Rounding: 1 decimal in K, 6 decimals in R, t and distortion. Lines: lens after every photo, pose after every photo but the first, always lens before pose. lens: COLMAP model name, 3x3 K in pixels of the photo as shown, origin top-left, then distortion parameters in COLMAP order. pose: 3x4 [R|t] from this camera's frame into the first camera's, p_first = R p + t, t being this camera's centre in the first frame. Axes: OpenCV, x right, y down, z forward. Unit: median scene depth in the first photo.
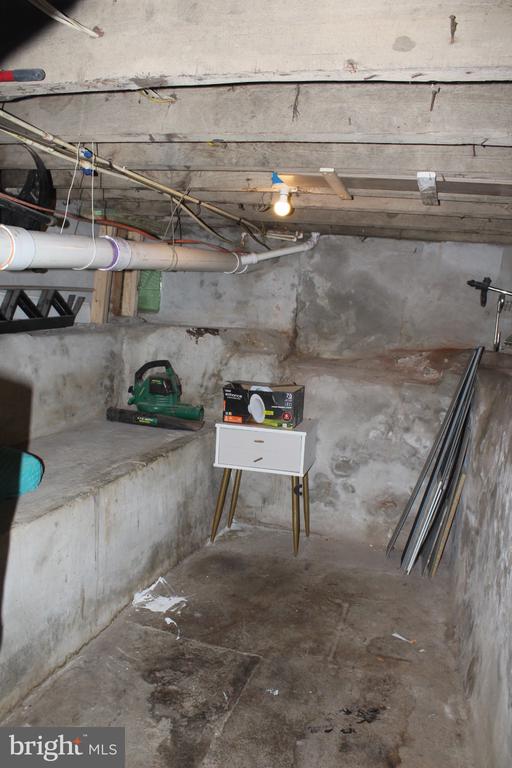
lens RADIAL K [[633.7, 0, 253.2], [0, 633.7, 382.0], [0, 0, 1]] dist [-0.122452, 0.038430]
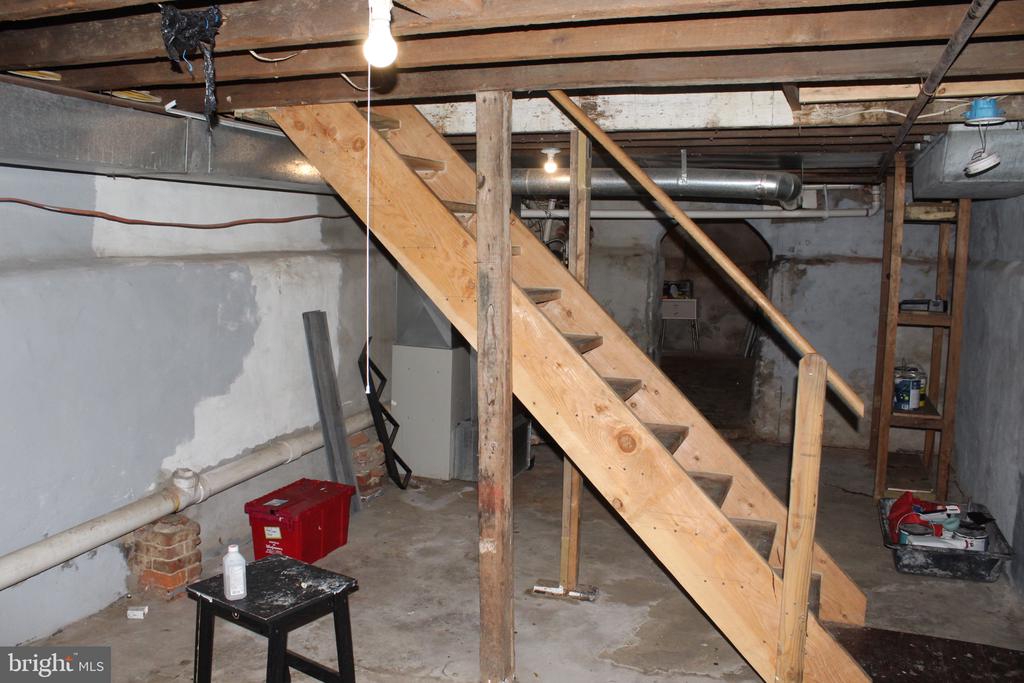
lens RADIAL K [[844.9, 0, 515.9], [0, 844.9, 334.7], [0, 0, 1]] dist [-0.122452, 0.038430]
pose [[0.994863, -0.056561, -0.083957, -0.292522], [0.055242, 0.998312, -0.017953, 0.205362], [0.084831, 0.013223, 0.996308, -1.917426]]
